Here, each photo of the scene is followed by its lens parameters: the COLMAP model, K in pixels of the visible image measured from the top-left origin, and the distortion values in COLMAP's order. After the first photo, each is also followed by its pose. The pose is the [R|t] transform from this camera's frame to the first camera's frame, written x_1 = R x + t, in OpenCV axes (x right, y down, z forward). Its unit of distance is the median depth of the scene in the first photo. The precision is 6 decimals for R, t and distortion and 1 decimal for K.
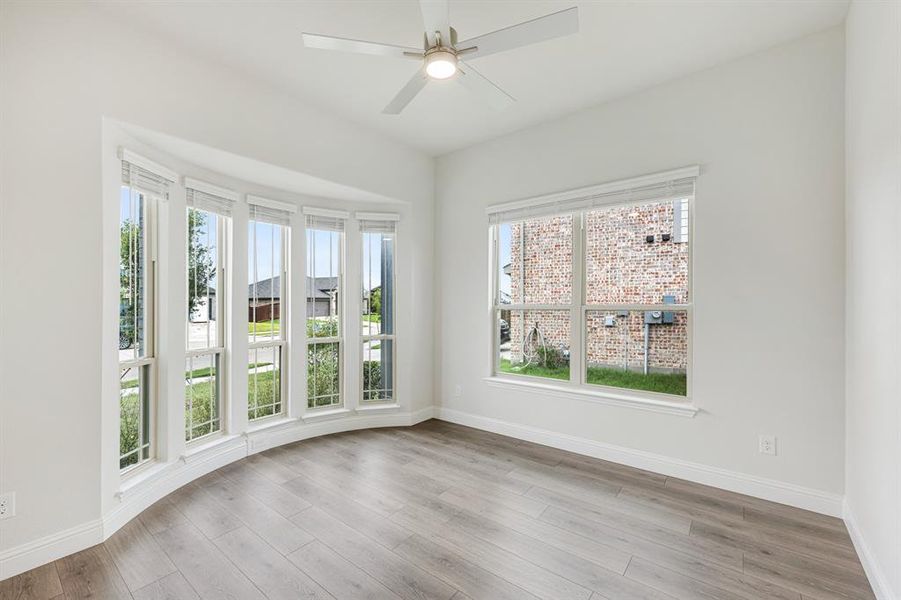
lens RADIAL K [[380.4, 0, 452.9], [0, 380.4, 298.2], [0, 0, 1]] dist [-0.007900, 0.000472]
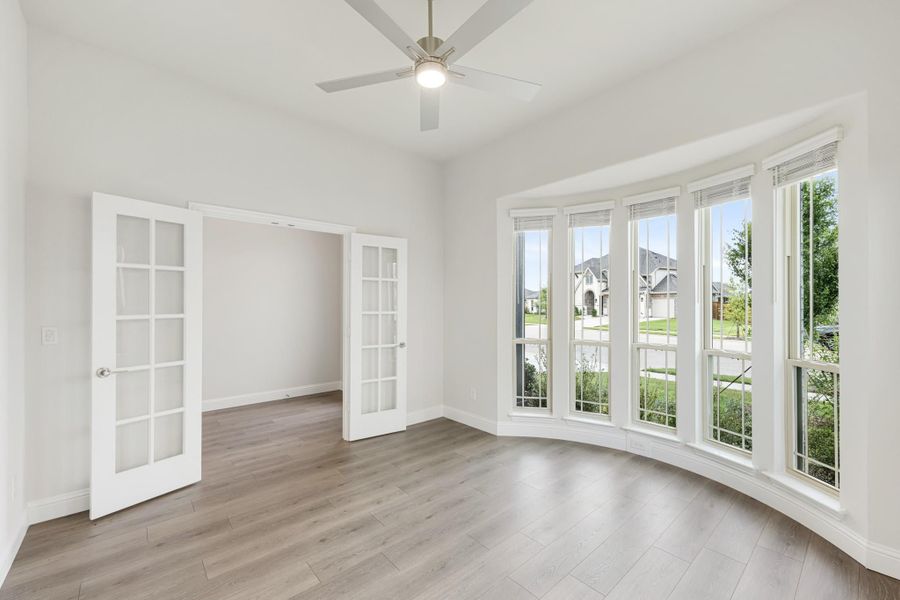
lens RADIAL K [[365.5, 0, 448.7], [0, 365.5, 301.0], [0, 0, 1]] dist [-0.002489, 0.000129]
pose [[-0.191784, -0.001474, -0.981436, 0.490597], [0.012506, 0.999914, -0.003946, 0.004962], [0.981357, -0.013031, -0.191749, 0.672875]]
